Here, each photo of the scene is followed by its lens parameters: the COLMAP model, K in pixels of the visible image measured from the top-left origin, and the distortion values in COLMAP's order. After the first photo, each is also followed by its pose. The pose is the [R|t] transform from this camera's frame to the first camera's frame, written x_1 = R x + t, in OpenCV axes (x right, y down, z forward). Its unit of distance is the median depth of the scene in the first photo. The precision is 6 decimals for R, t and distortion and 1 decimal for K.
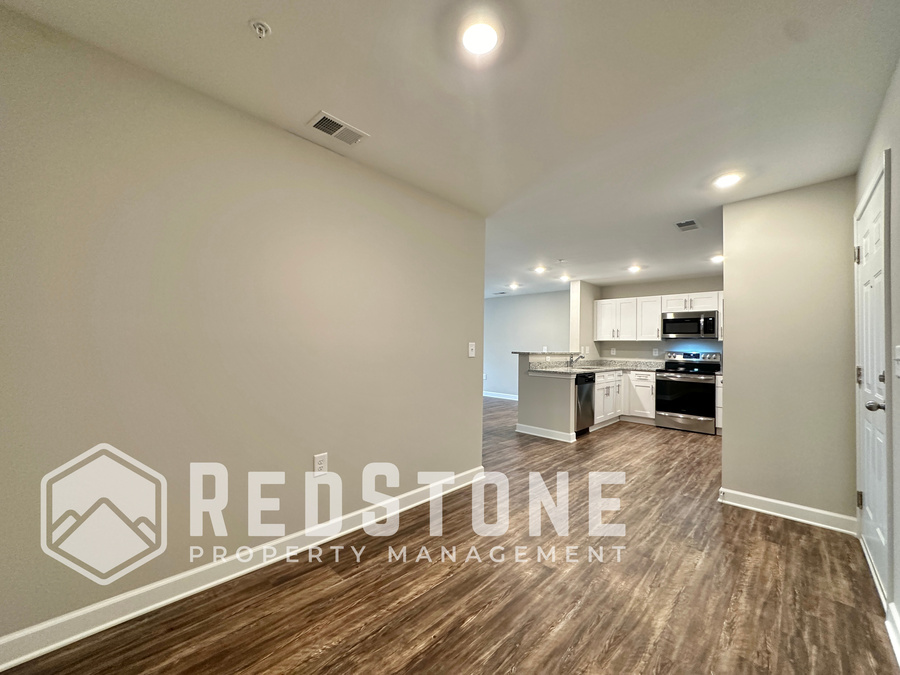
lens RADIAL K [[359.2, 0, 451.7], [0, 359.2, 338.6], [0, 0, 1]] dist [0.003491, -0.000021]
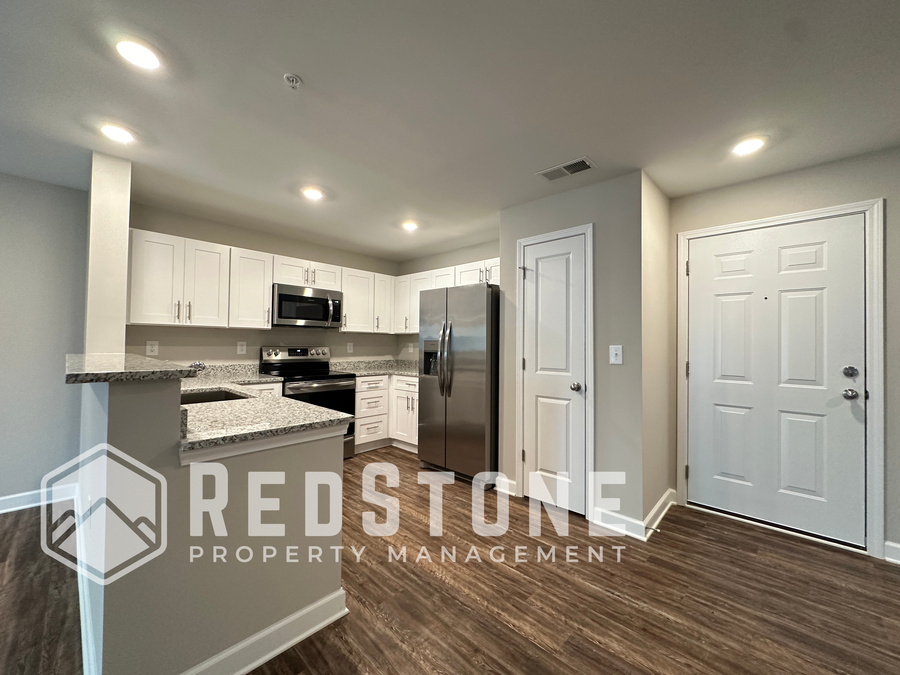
lens RADIAL K [[359.2, 0, 454.8], [0, 359.2, 338.5], [0, 0, 1]] dist [0.003491, -0.000021]
pose [[-0.017452, -0.004741, 0.999836, -0.050239], [-0.034379, 0.999400, 0.004139, 0.022559], [-0.999256, -0.034301, -0.017604, 1.758607]]
